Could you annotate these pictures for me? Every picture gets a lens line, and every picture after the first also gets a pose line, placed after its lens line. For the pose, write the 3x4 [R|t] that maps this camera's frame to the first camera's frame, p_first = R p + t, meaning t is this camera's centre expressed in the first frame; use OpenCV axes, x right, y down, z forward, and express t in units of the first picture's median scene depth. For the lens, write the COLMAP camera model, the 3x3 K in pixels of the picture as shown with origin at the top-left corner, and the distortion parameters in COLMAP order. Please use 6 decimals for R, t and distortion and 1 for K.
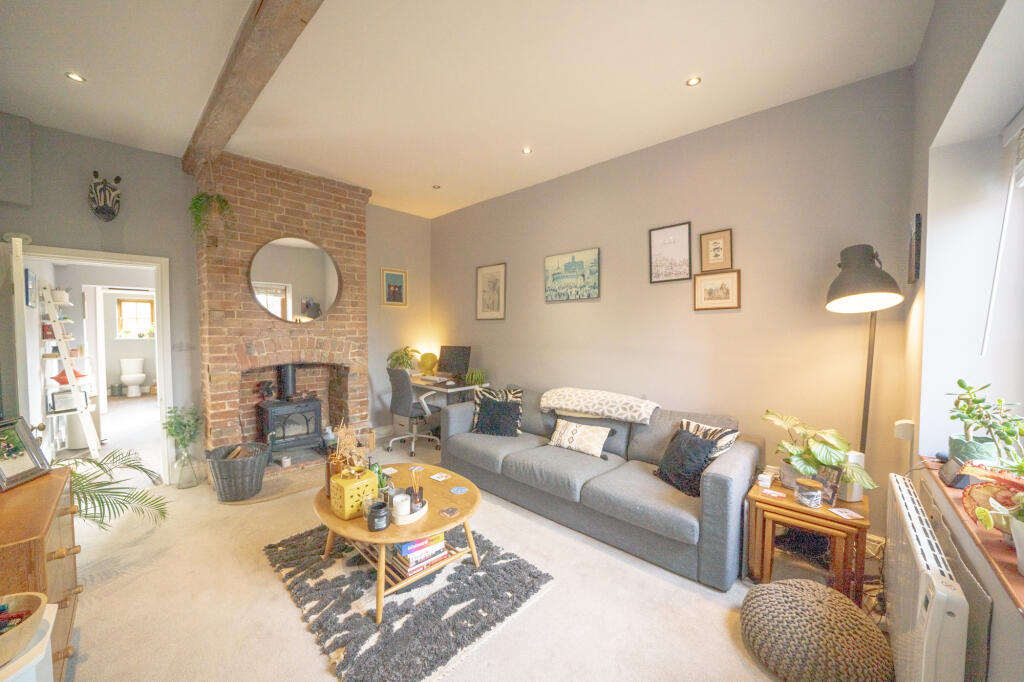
lens RADIAL K [[362.9, 0, 502.5], [0, 362.9, 341.8], [0, 0, 1]] dist [-0.021906, 0.000038]
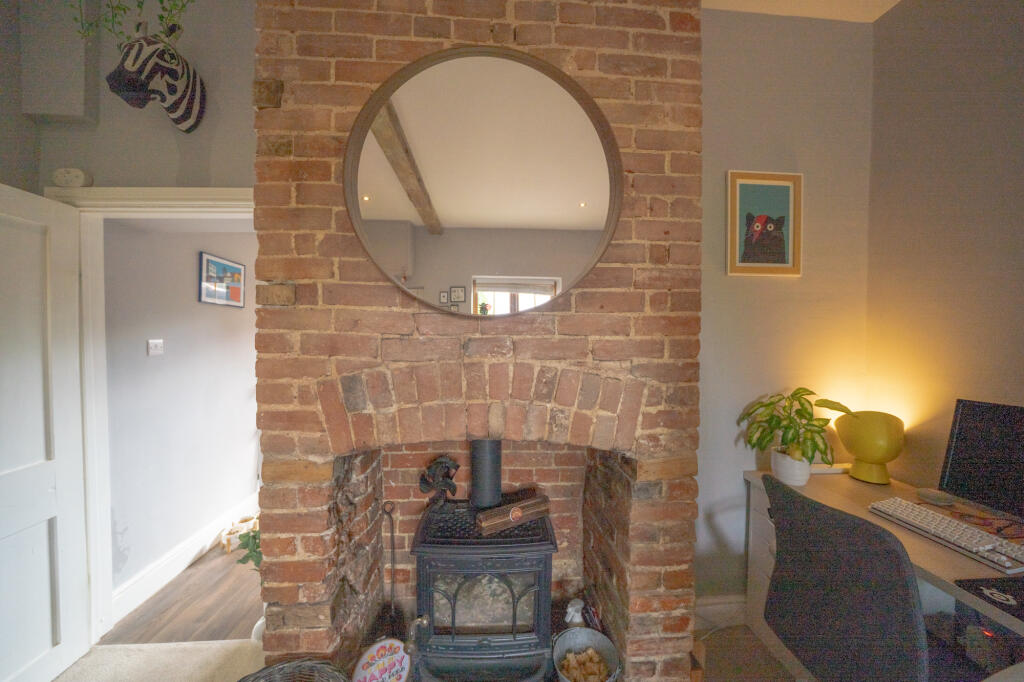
lens RADIAL K [[362.9, 0, 502.5], [0, 362.9, 341.8], [0, 0, 1]] dist [-0.021906, 0.000038]
pose [[0.728823, 0.021848, -0.684353, -0.315181], [-0.031008, 0.999519, -0.001114, -0.029860], [0.684000, 0.022033, 0.729150, 0.733145]]
